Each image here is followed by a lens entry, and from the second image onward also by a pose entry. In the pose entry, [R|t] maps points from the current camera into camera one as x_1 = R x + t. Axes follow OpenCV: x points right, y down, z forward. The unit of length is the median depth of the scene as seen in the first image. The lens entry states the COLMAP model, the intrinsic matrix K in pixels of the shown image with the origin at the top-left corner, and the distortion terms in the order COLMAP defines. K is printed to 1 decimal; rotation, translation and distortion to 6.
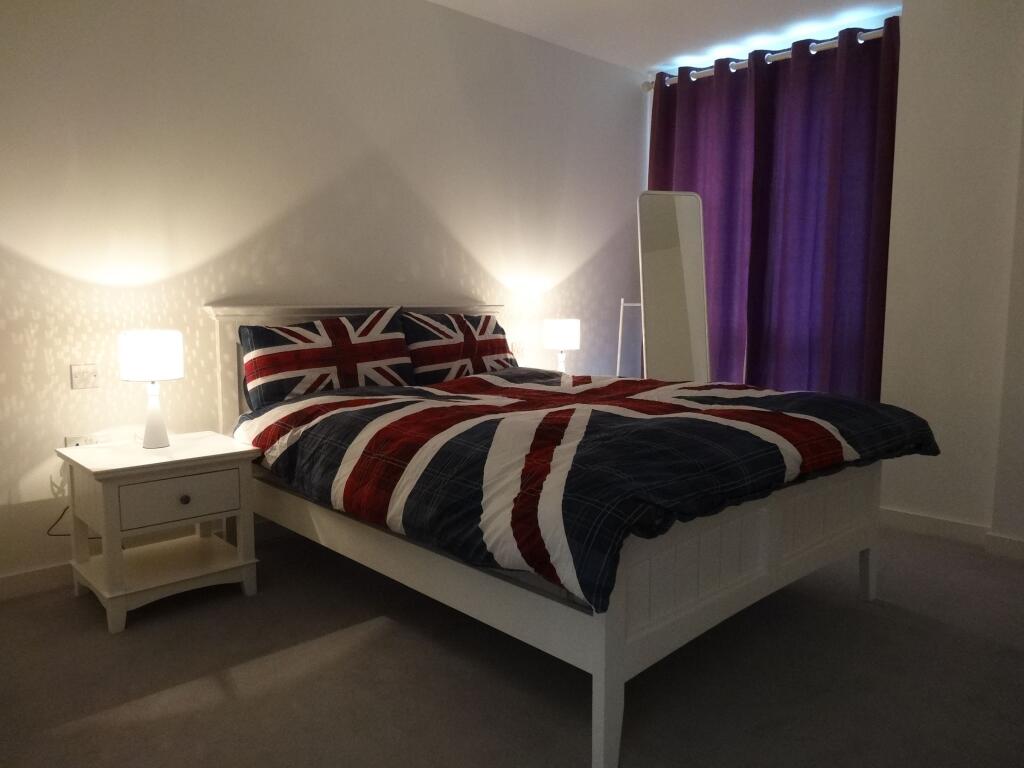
lens RADIAL K [[741.1, 0, 512.0], [0, 741.1, 384.0], [0, 0, 1]] dist [0.005762, -0.001379]
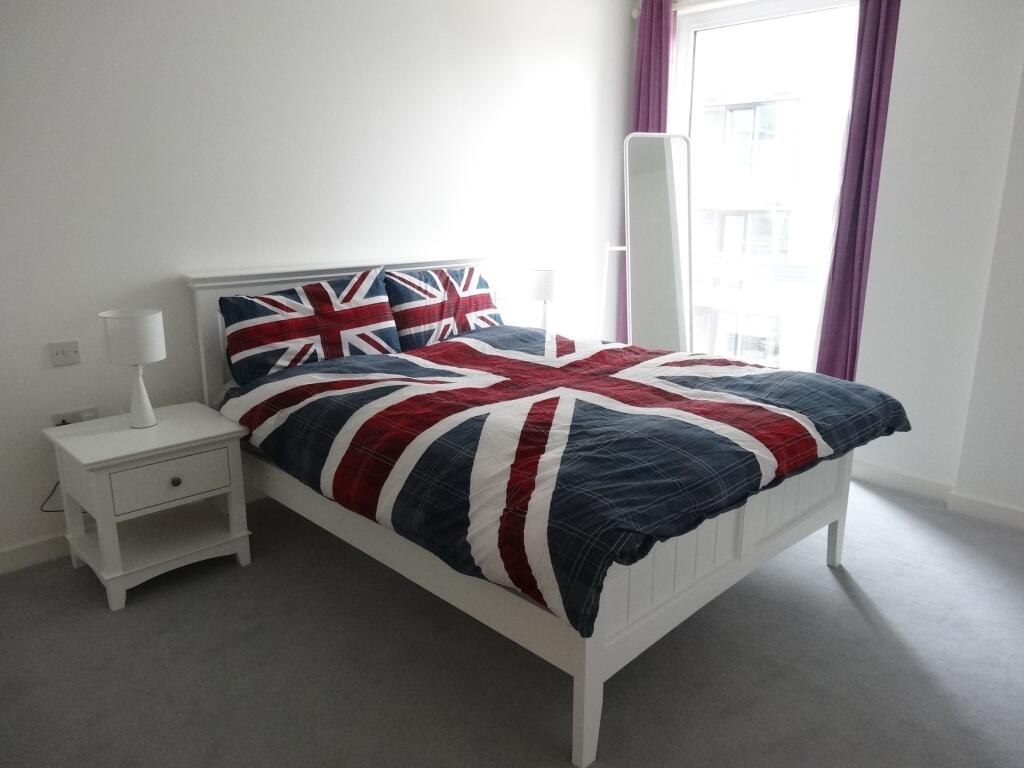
lens RADIAL K [[742.7, 0, 512.0], [0, 742.7, 384.0], [0, 0, 1]] dist [-0.000520, 0.002331]
pose [[0.999725, -0.004041, 0.023080, -0.002796], [0.000971, 0.991315, 0.131503, -0.113741], [-0.023411, -0.131444, 0.991047, -0.003415]]
